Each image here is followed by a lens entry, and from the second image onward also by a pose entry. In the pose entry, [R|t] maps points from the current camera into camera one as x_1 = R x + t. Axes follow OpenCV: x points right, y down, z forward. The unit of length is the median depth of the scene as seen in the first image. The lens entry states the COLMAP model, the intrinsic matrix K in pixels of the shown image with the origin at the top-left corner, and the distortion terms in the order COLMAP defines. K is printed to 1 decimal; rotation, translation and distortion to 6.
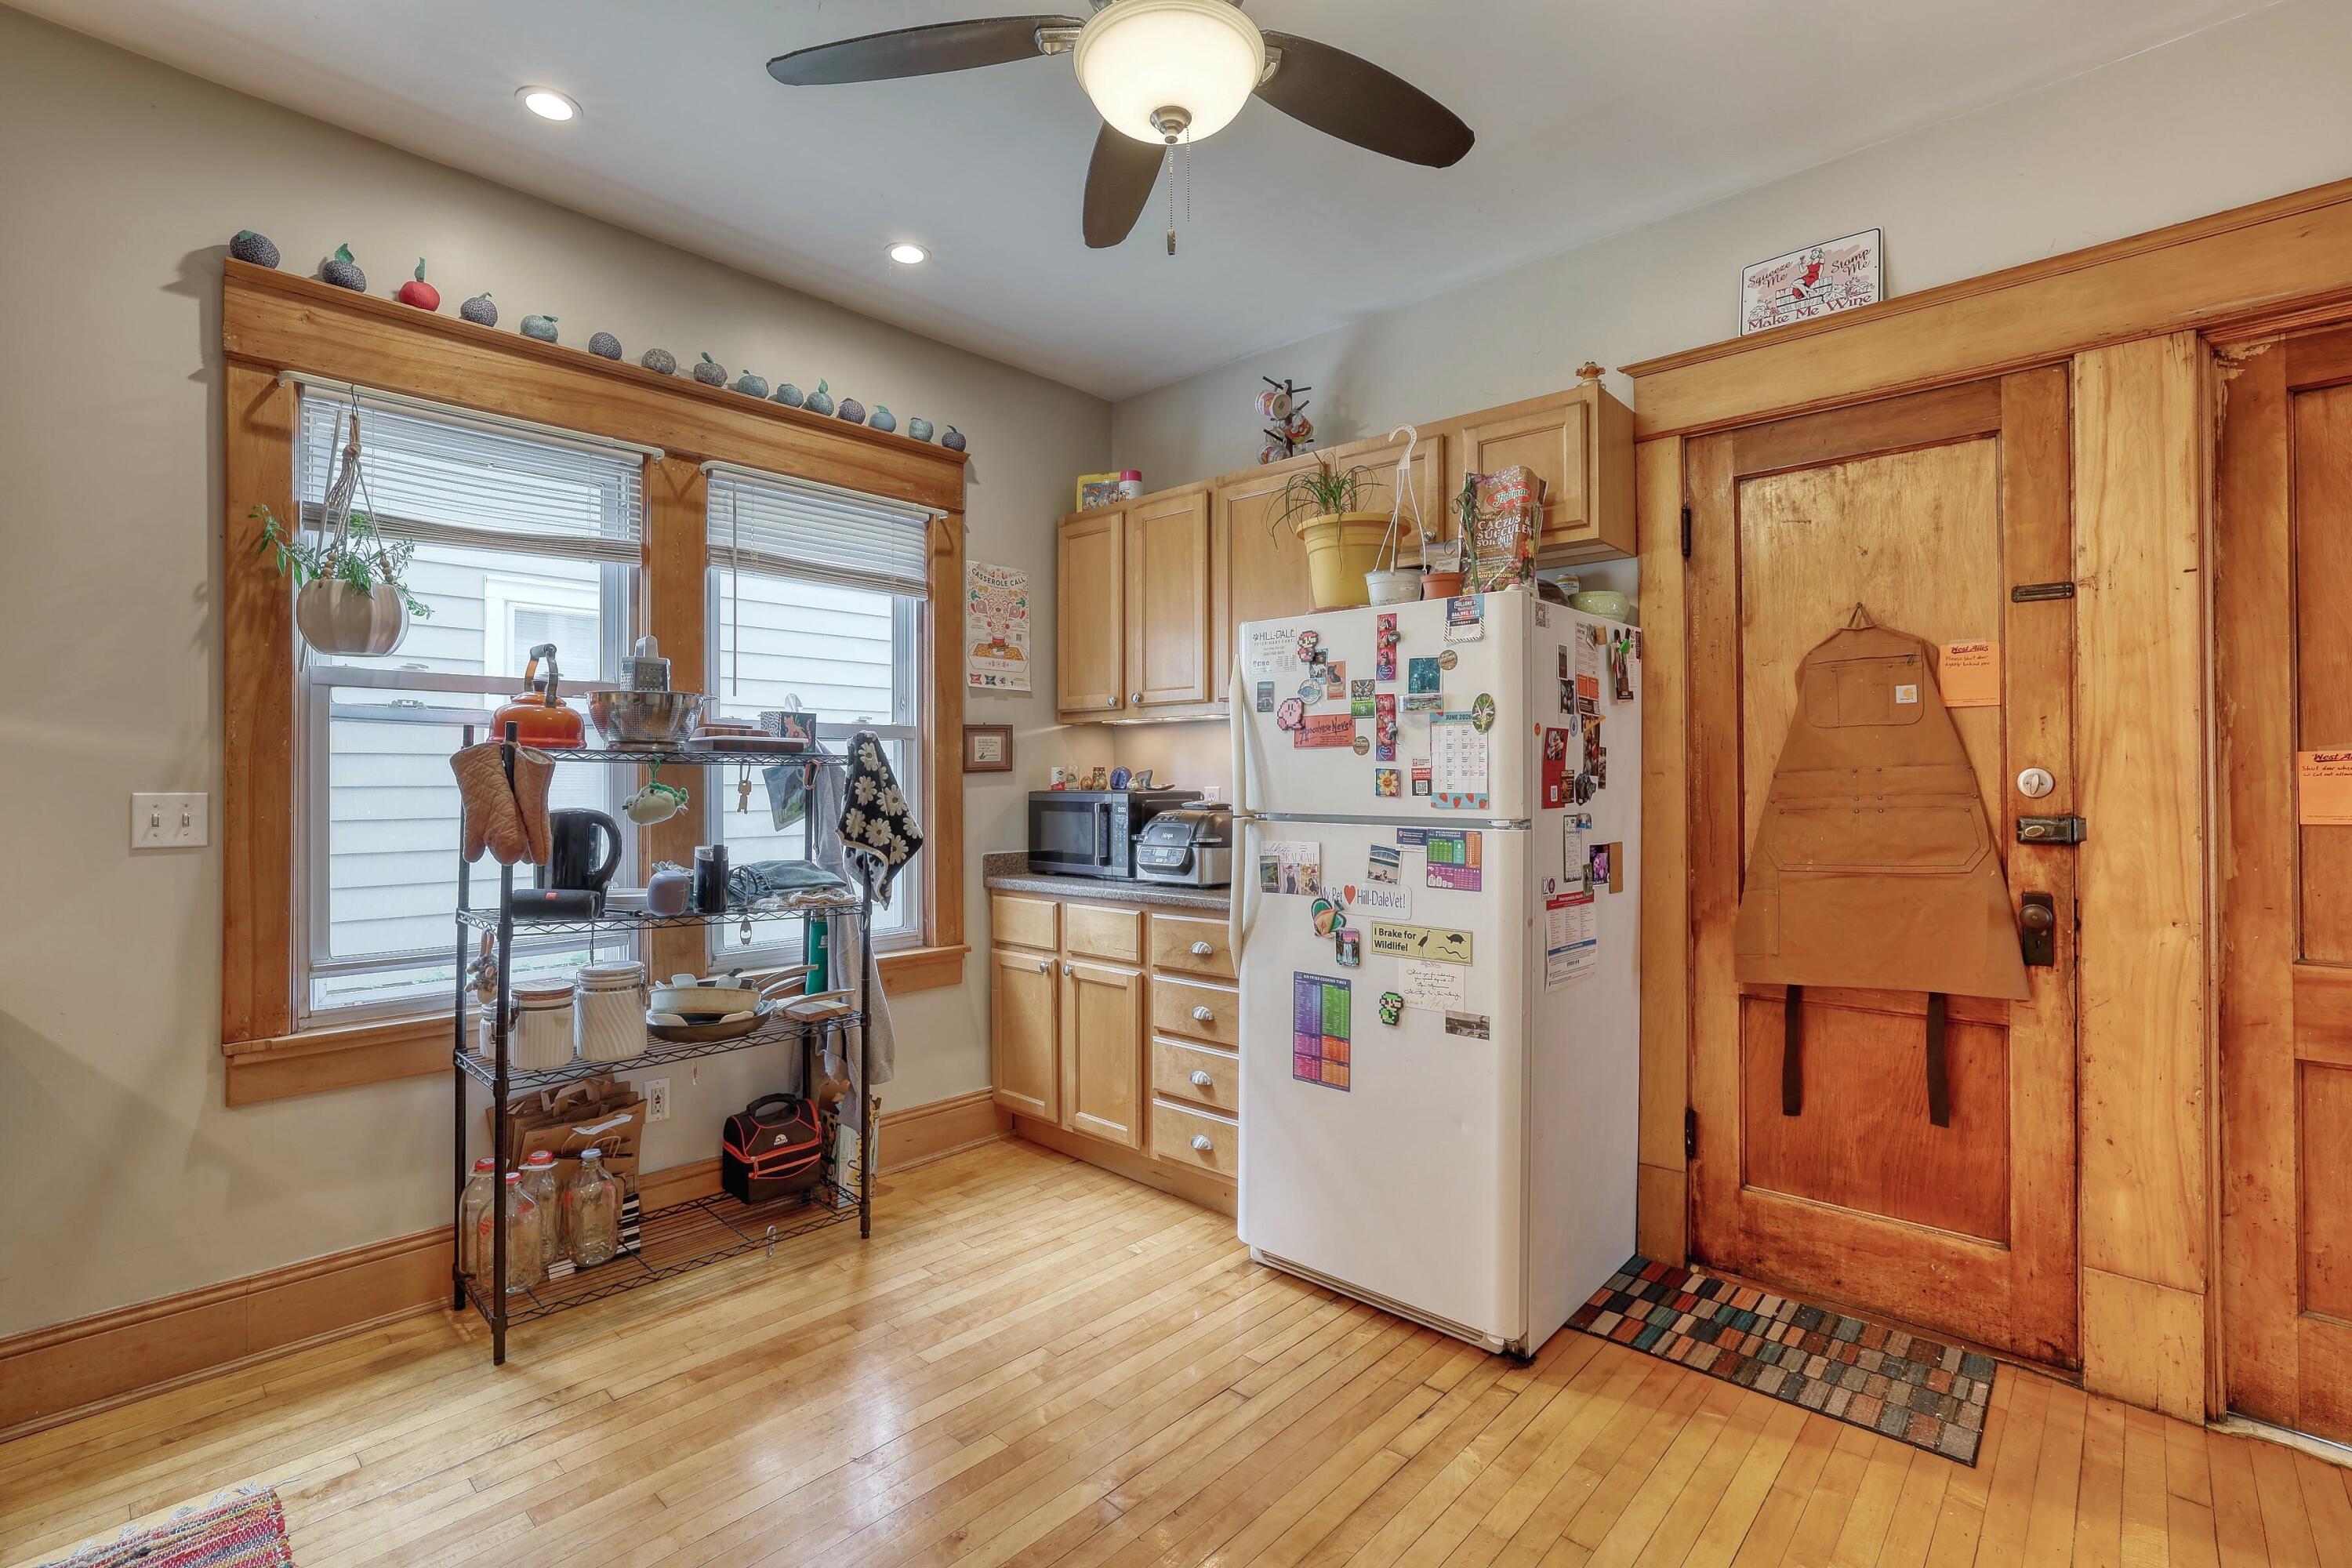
lens RADIAL K [[1068.5, 0, 1177.6], [0, 1068.5, 774.6], [0, 0, 1]] dist [-0.017549, 0.002766]
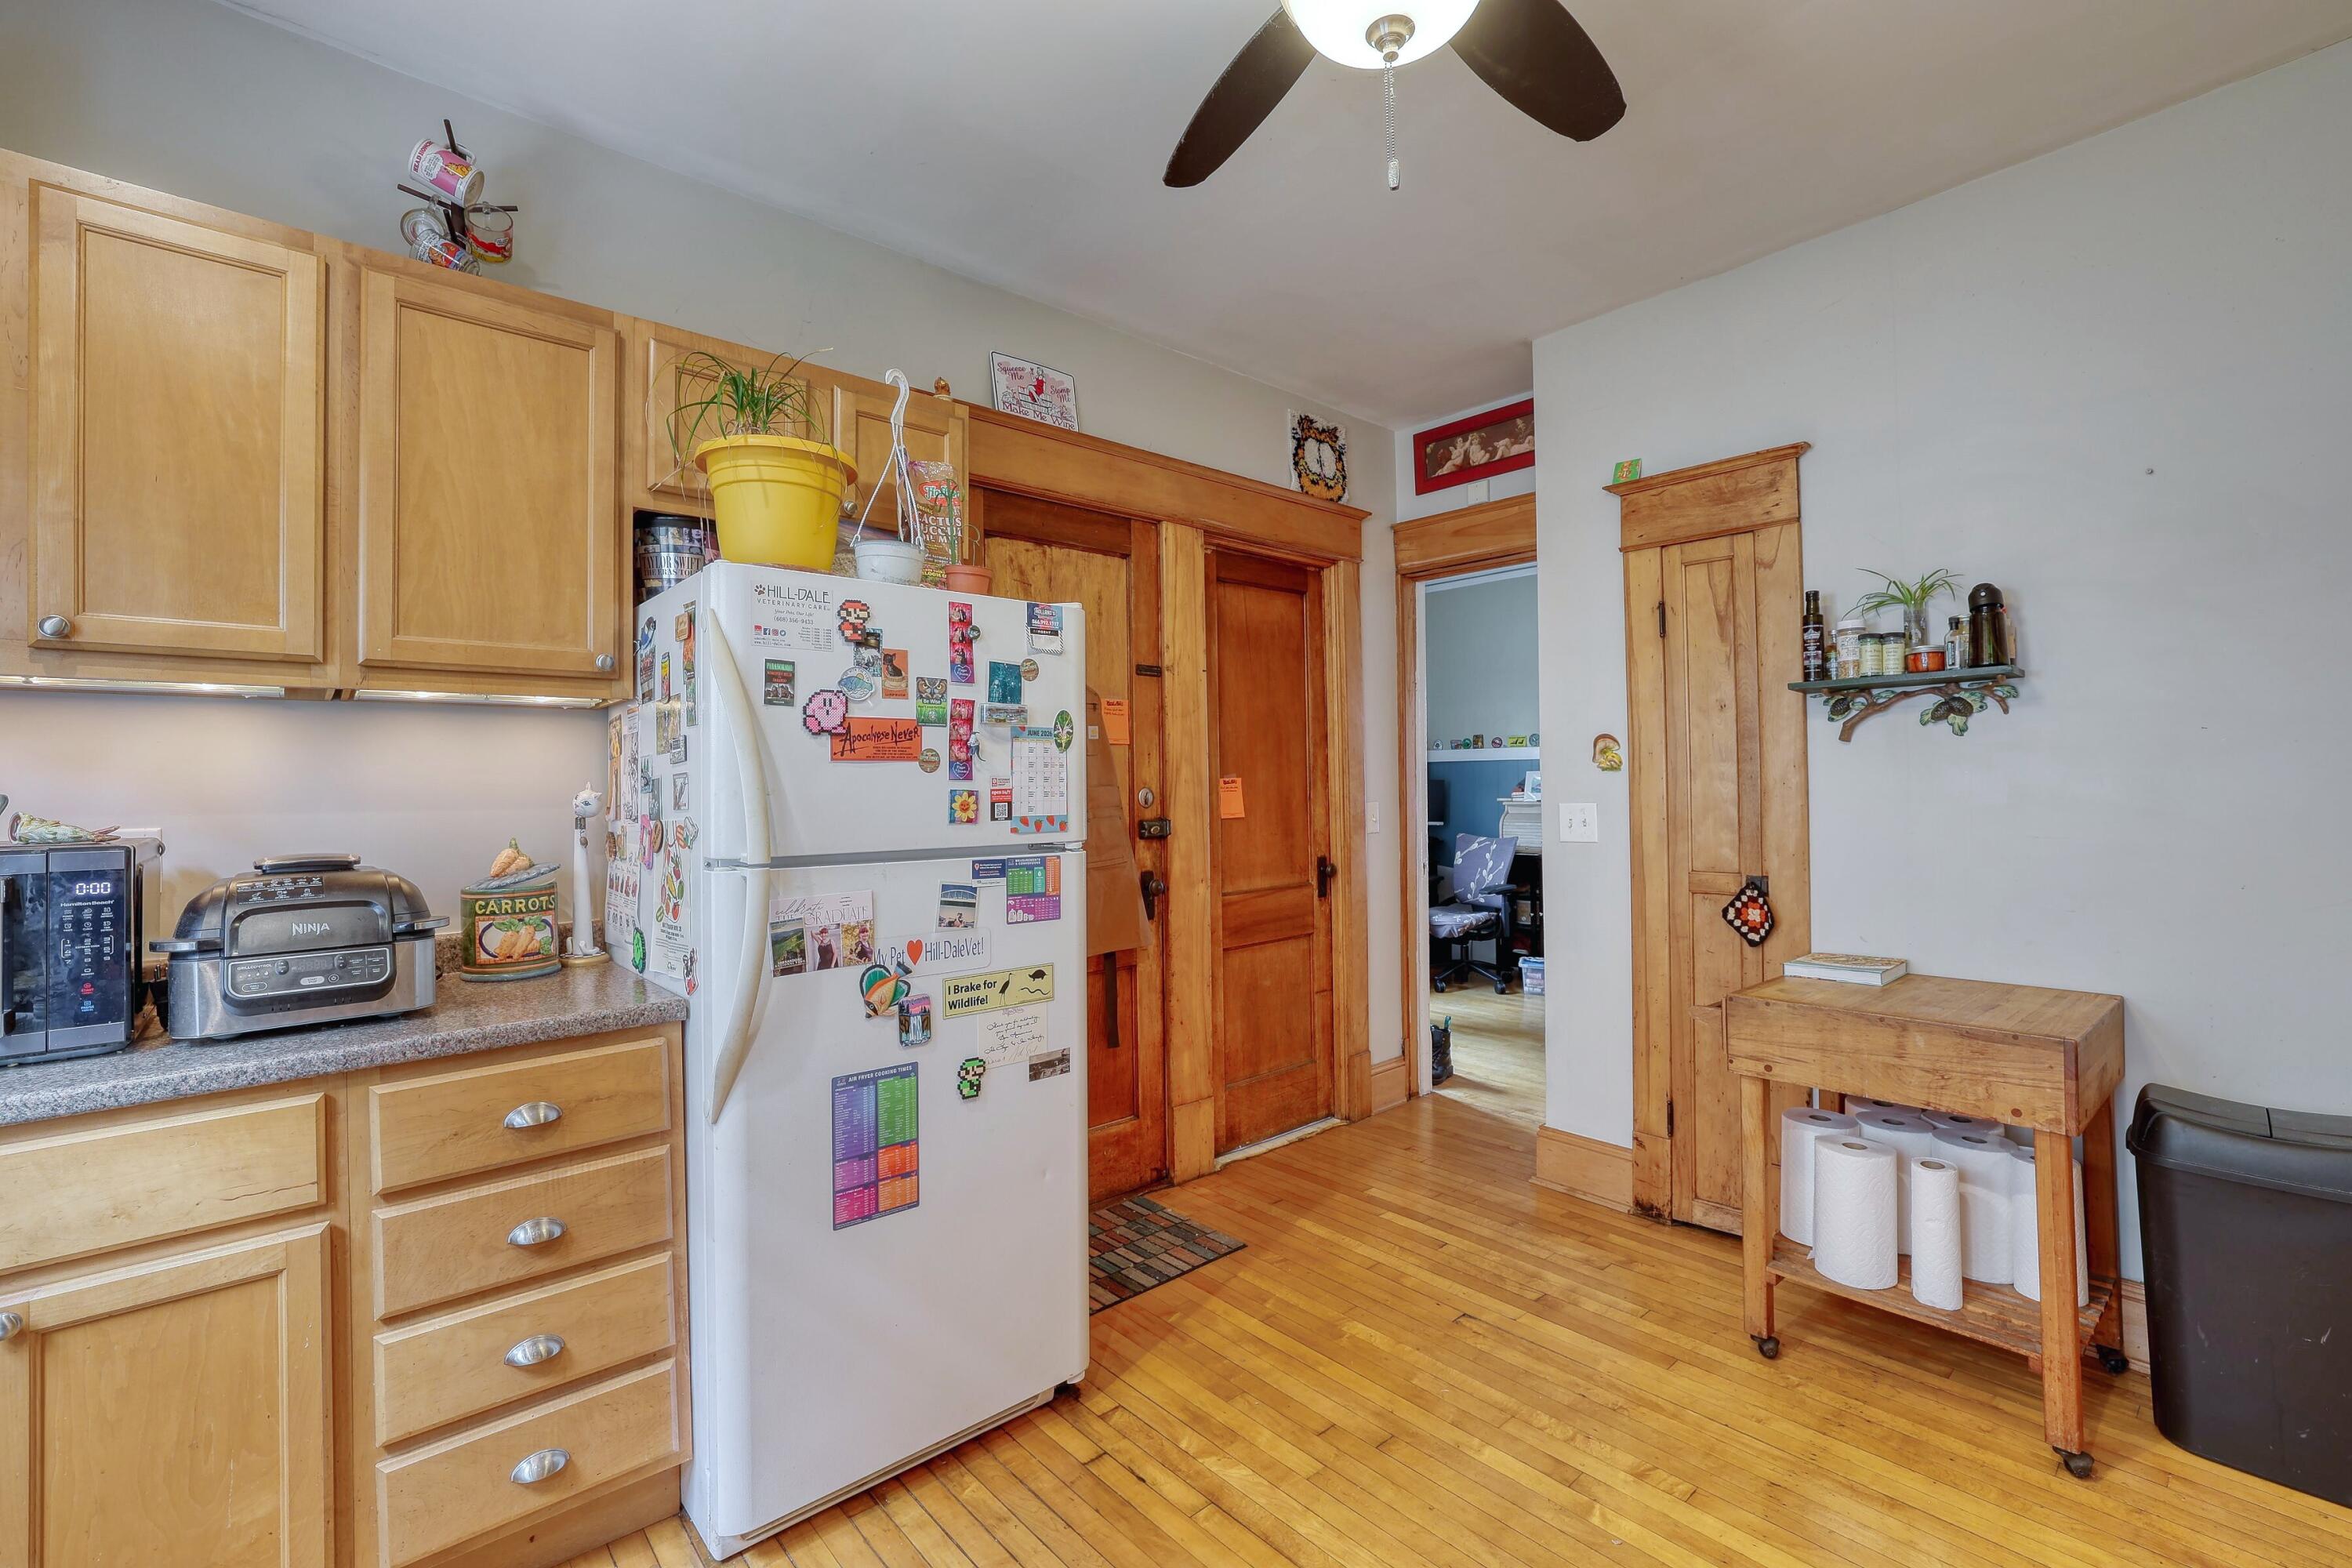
lens RADIAL K [[1016.3, 0, 1172.5], [0, 1016.3, 768.0], [0, 0, 1]] dist [-0.036703, 0.012864]
pose [[0.098966, 0.016711, 0.994950, -0.557924], [0.004591, 0.999841, -0.017249, -0.007770], [-0.995080, 0.006275, 0.098874, 0.744586]]
